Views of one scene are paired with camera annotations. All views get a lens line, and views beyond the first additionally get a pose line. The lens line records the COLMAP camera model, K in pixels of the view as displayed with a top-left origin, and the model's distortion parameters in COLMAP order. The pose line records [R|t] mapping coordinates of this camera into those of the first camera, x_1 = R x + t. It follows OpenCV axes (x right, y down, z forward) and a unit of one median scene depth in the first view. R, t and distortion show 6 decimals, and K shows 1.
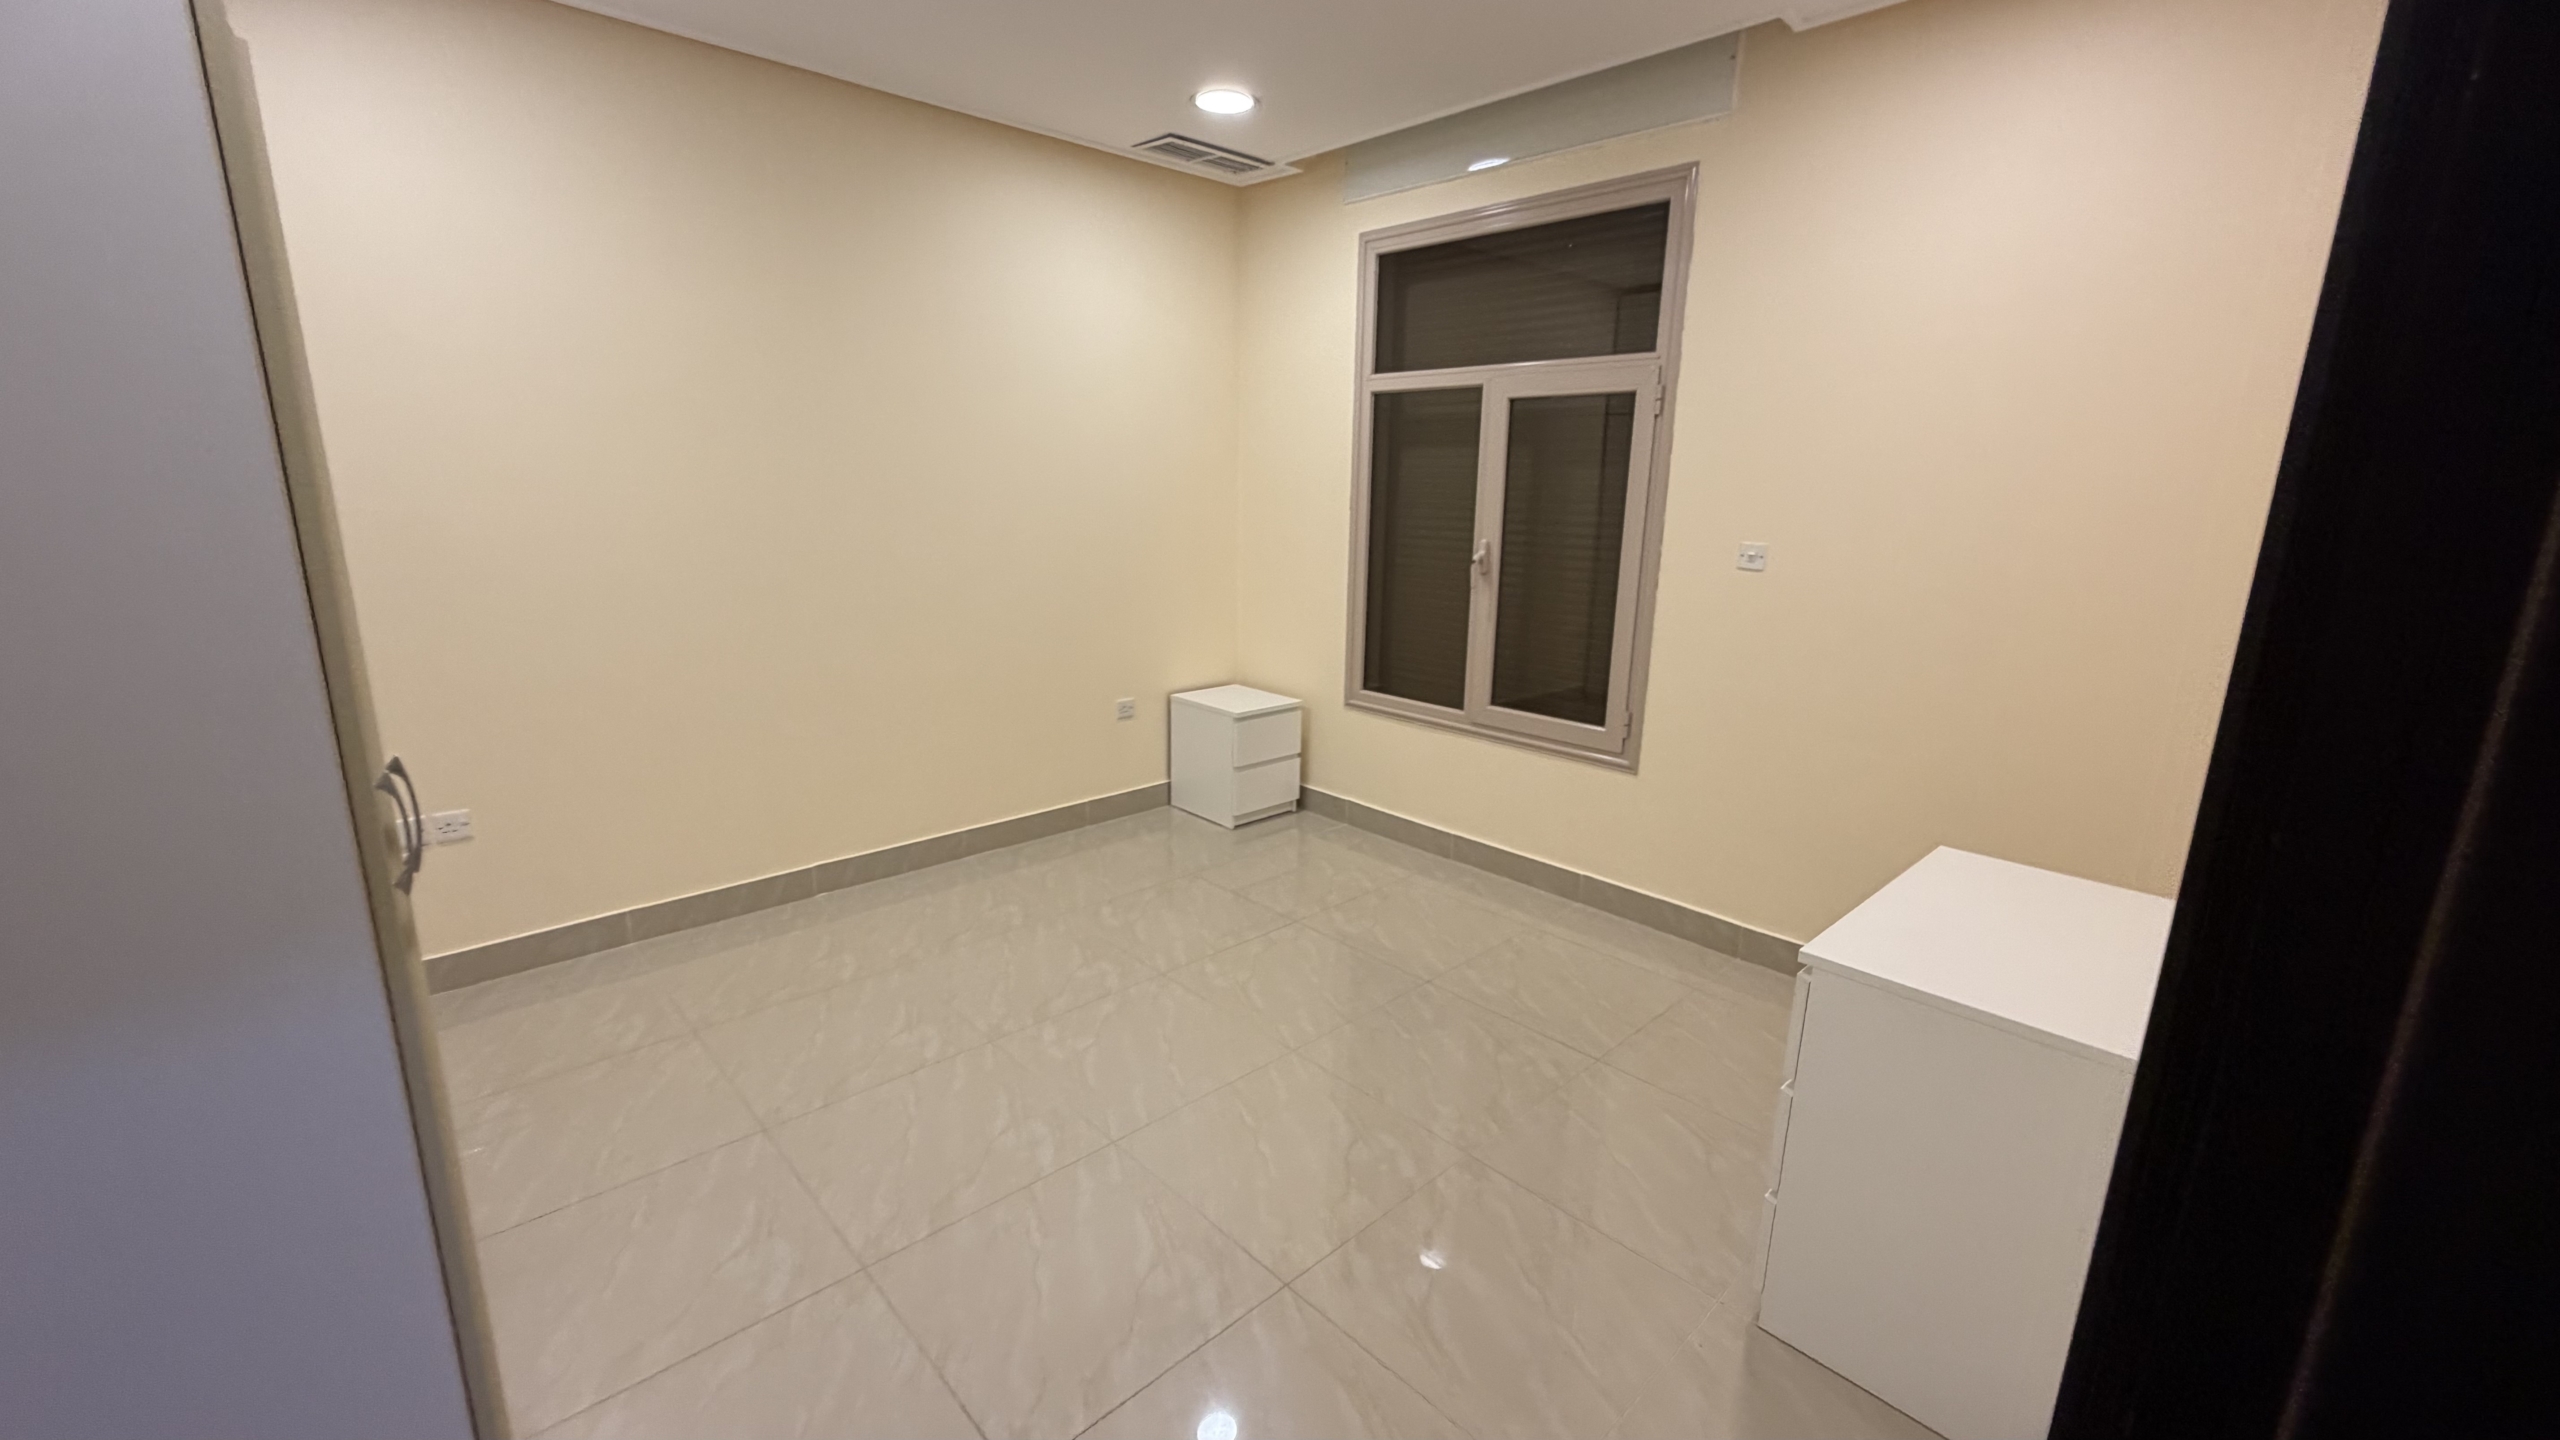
lens RADIAL K [[1015.6, 0, 1285.6], [0, 1015.6, 731.1], [0, 0, 1]] dist [-0.009943, -0.000310]
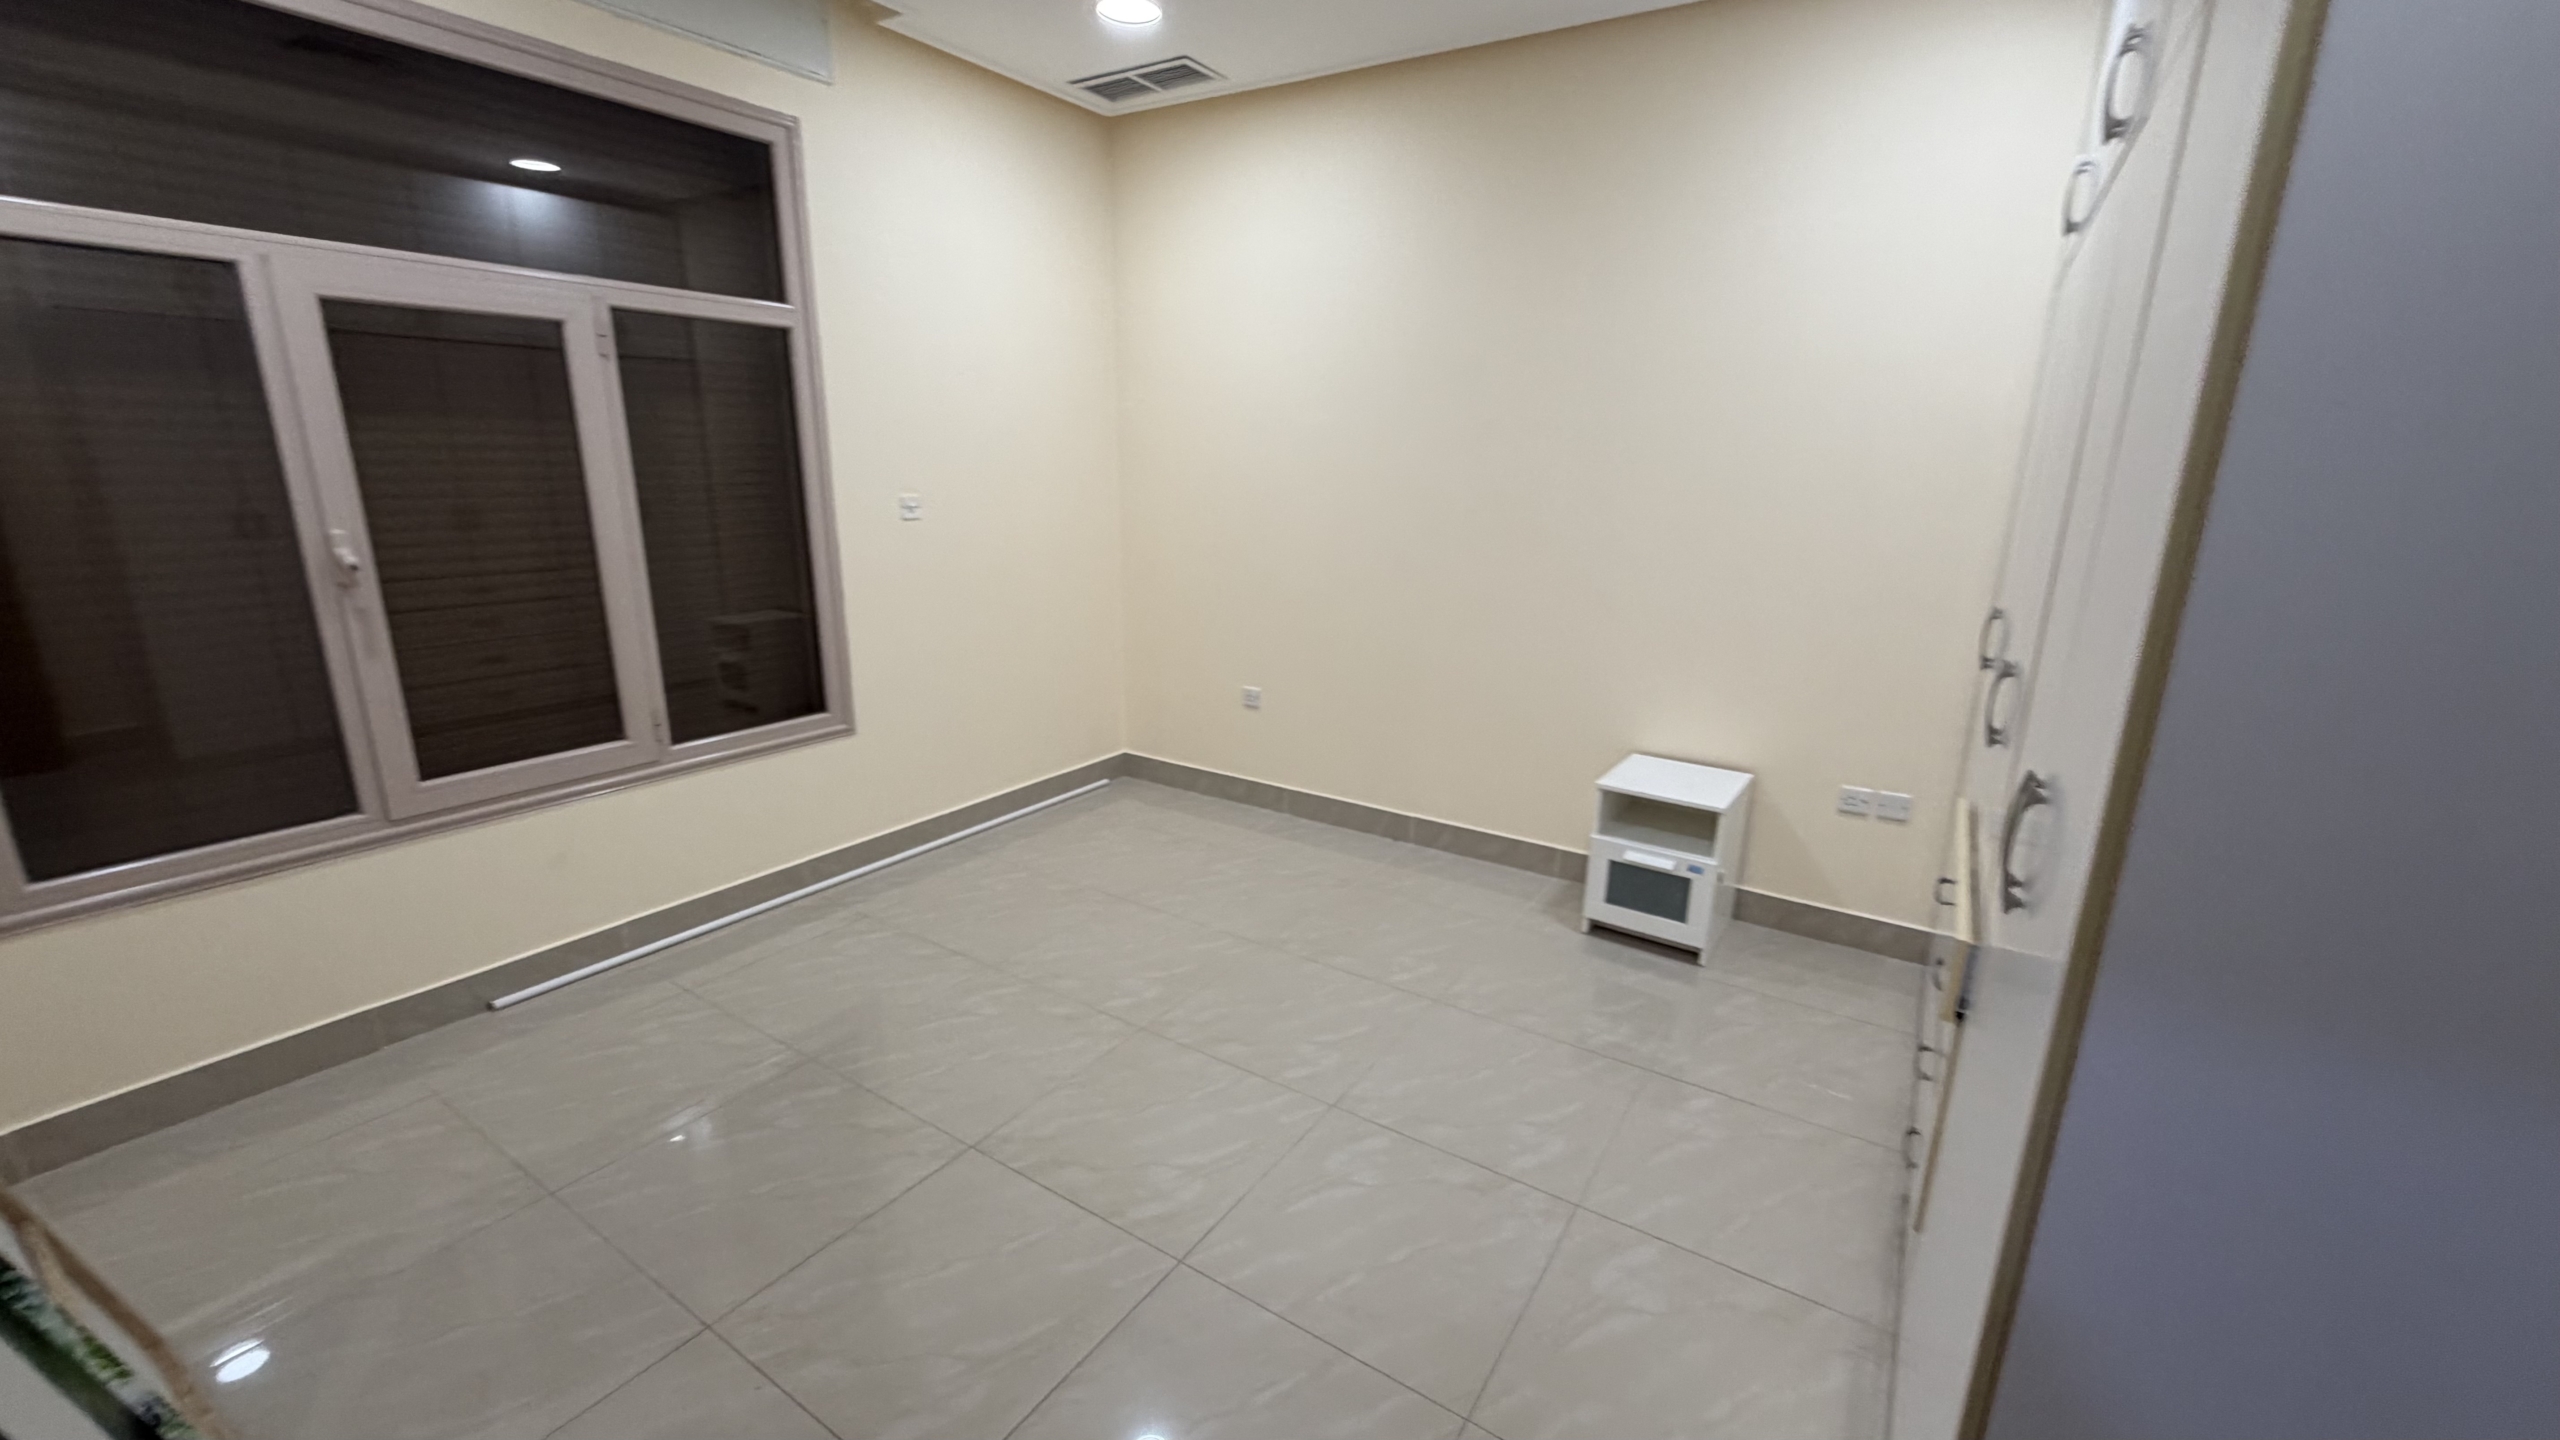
lens RADIAL K [[1015.6, 0, 1292.7], [0, 1015.6, 712.2], [0, 0, 1]] dist [-0.009943, -0.000310]
pose [[-0.239397, -0.253240, 0.937315, -0.690682], [0.210826, 0.928794, 0.304784, -0.191872], [-0.947756, 0.270574, -0.168961, 0.755027]]
